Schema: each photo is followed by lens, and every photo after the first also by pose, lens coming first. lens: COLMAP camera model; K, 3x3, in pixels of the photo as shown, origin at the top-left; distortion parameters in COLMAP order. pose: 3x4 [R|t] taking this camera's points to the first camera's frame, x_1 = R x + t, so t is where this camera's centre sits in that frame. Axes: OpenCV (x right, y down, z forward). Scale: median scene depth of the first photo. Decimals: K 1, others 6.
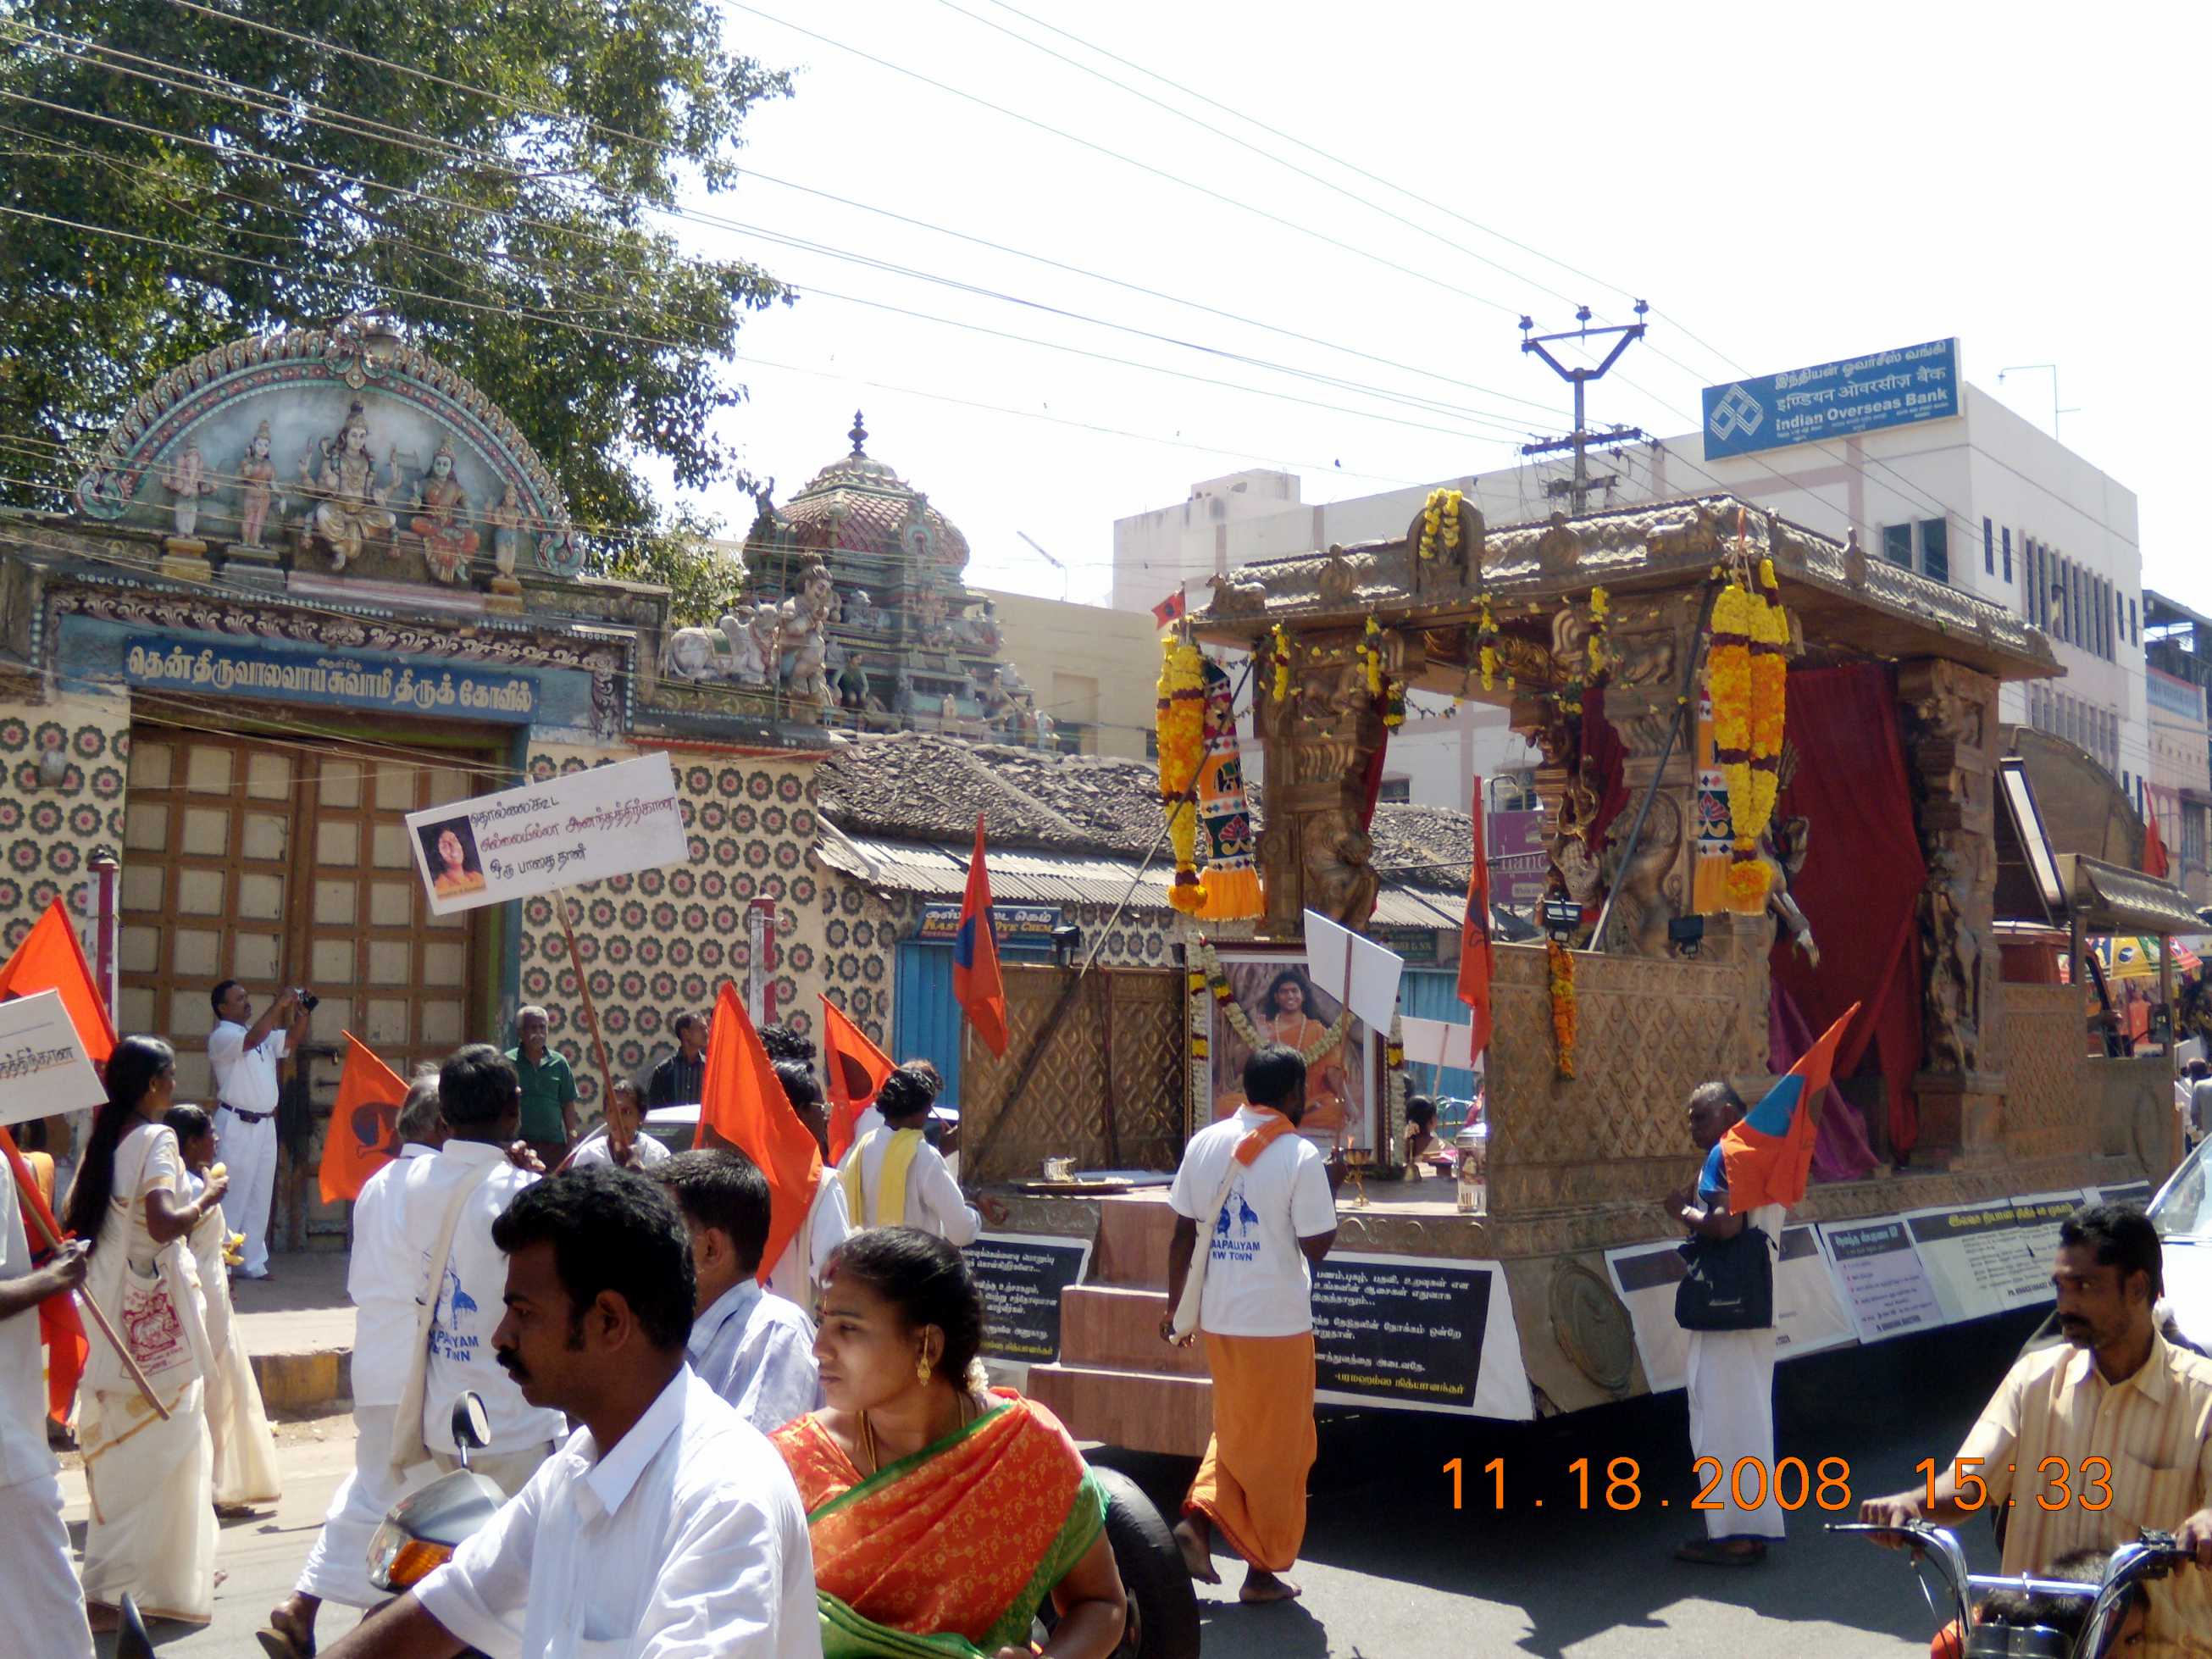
lens RADIAL K [[2525.6, 0, 1106.0], [0, 2525.6, 829.5], [0, 0, 1]] dist [-0.352755, 0.001905]
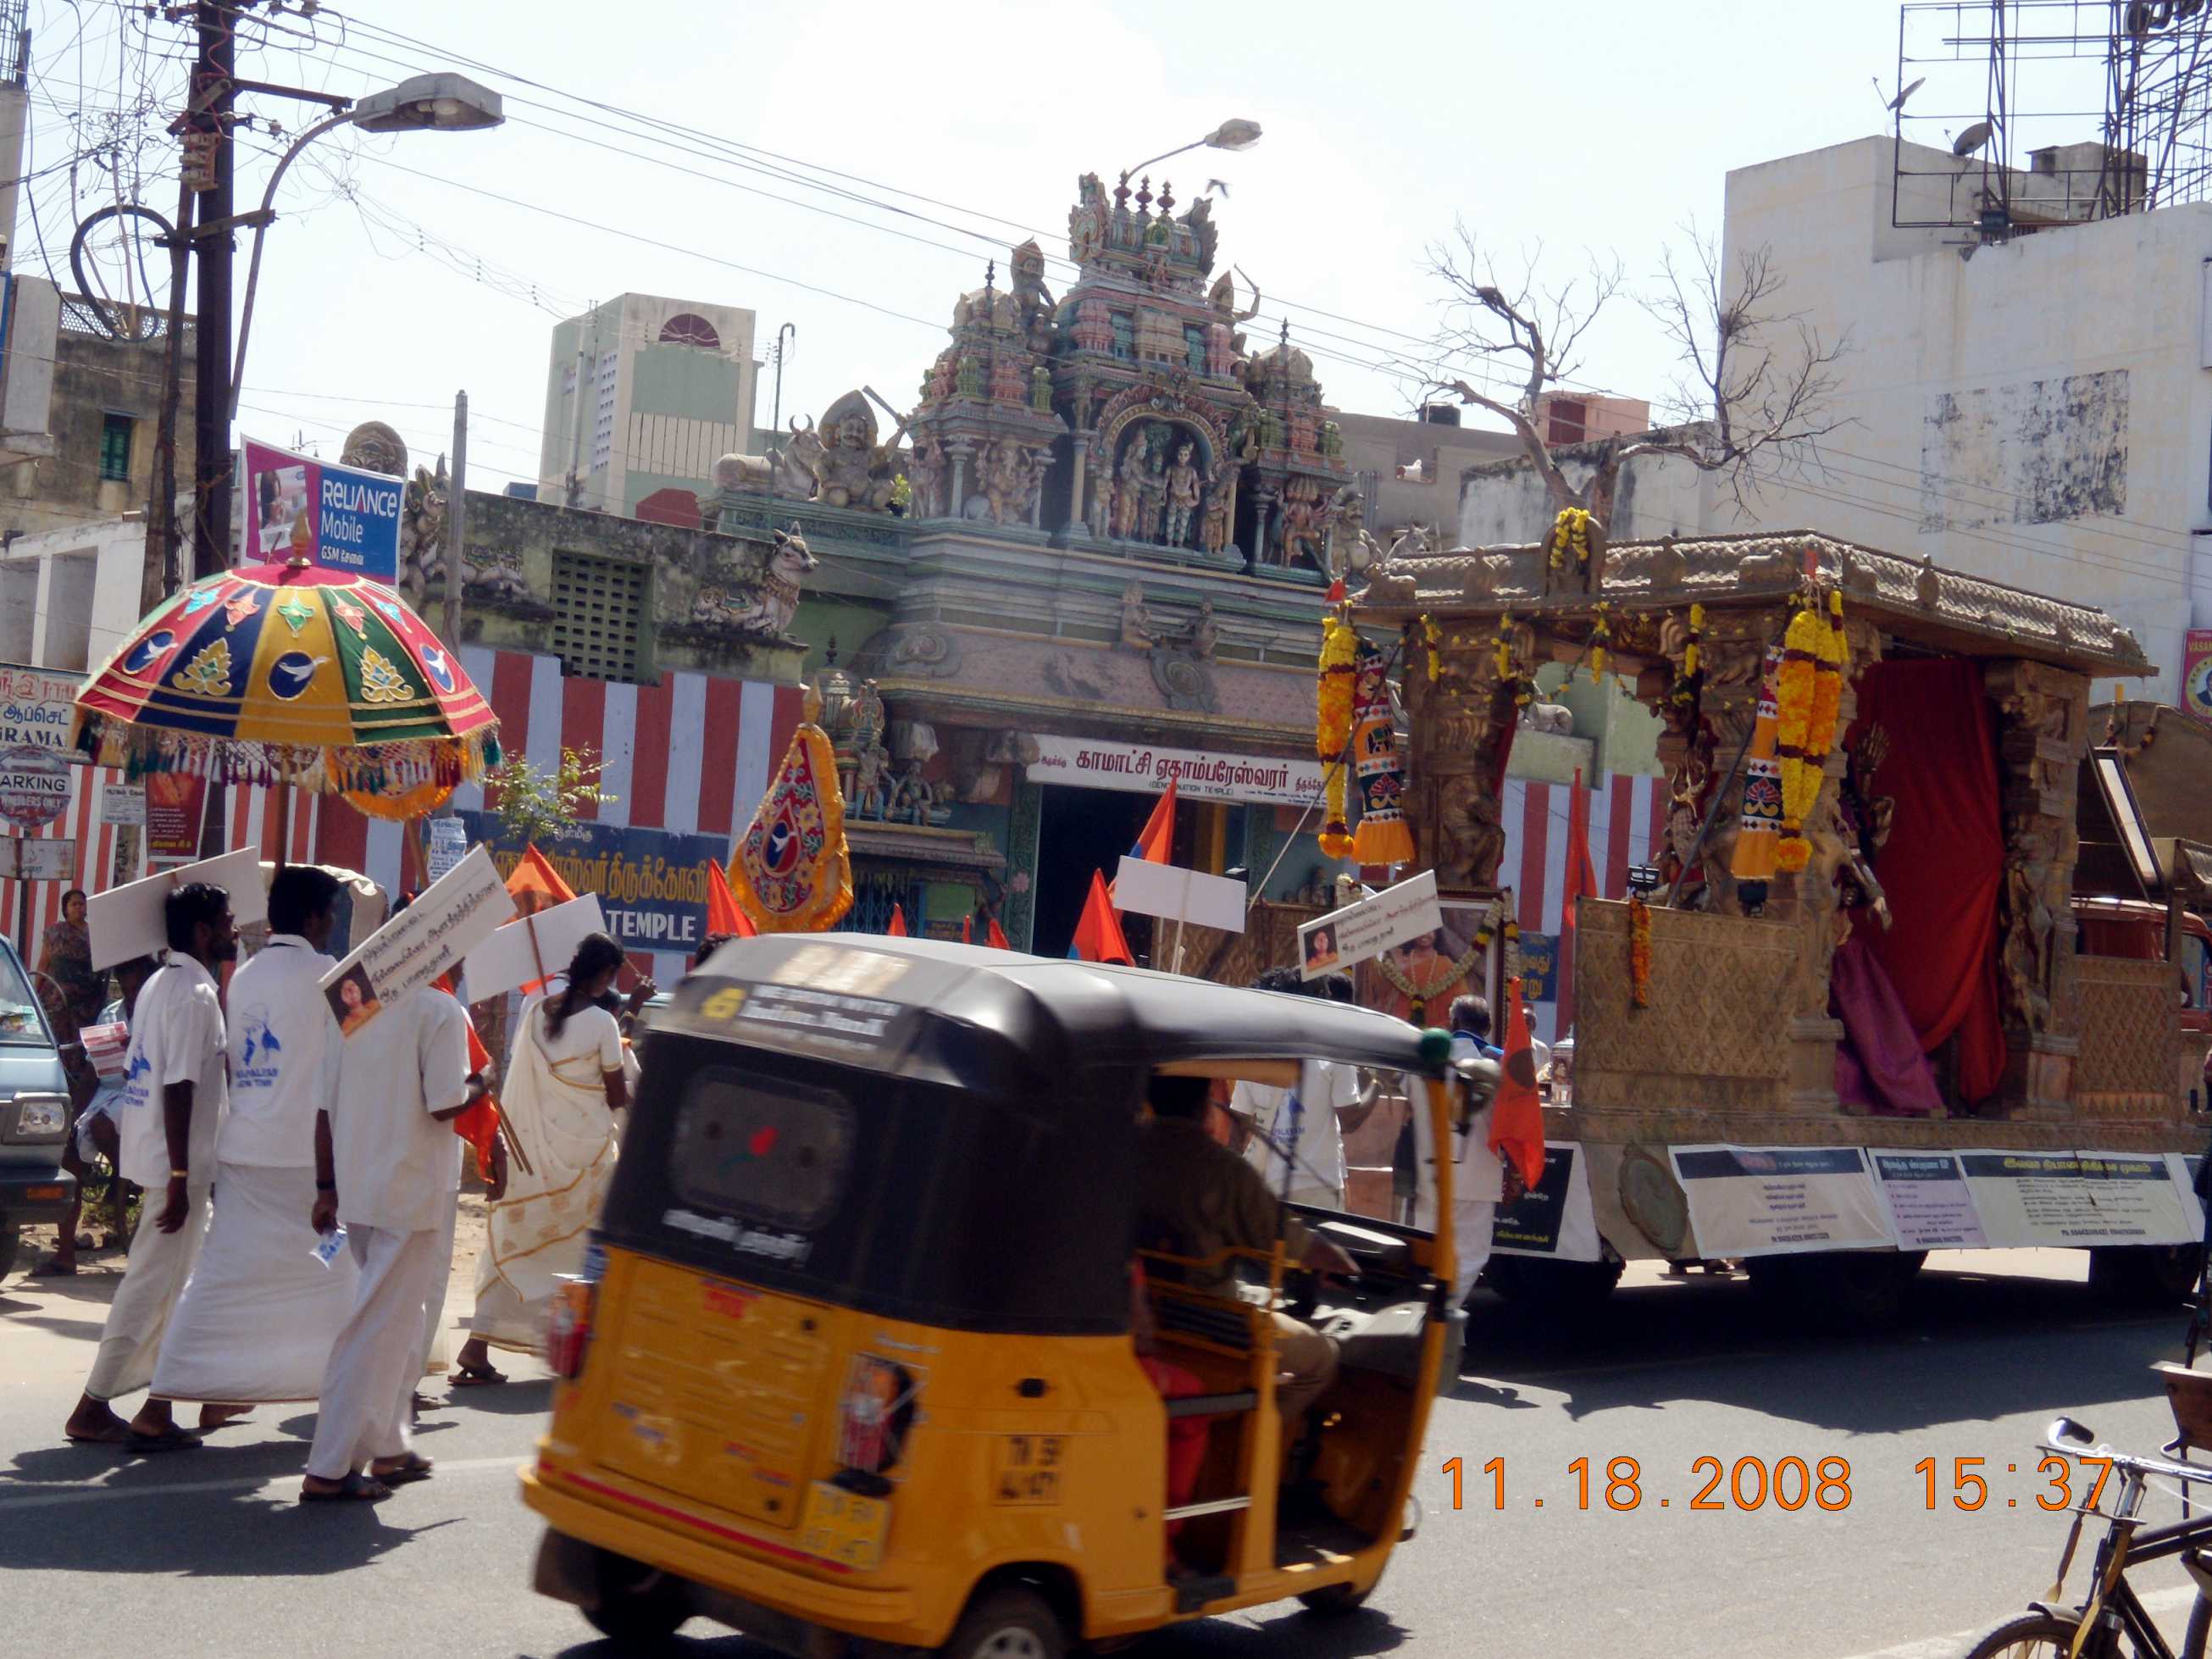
lens RADIAL K [[3194.7, 0, 1106.0], [0, 3194.7, 829.5], [0, 0, 1]] dist [-0.168136, -0.009380]
pose [[0.998975, 0.037542, -0.025275, -0.040585], [-0.036720, 0.998805, 0.032265, -0.026215], [0.026456, -0.031304, 0.999160, -0.504359]]
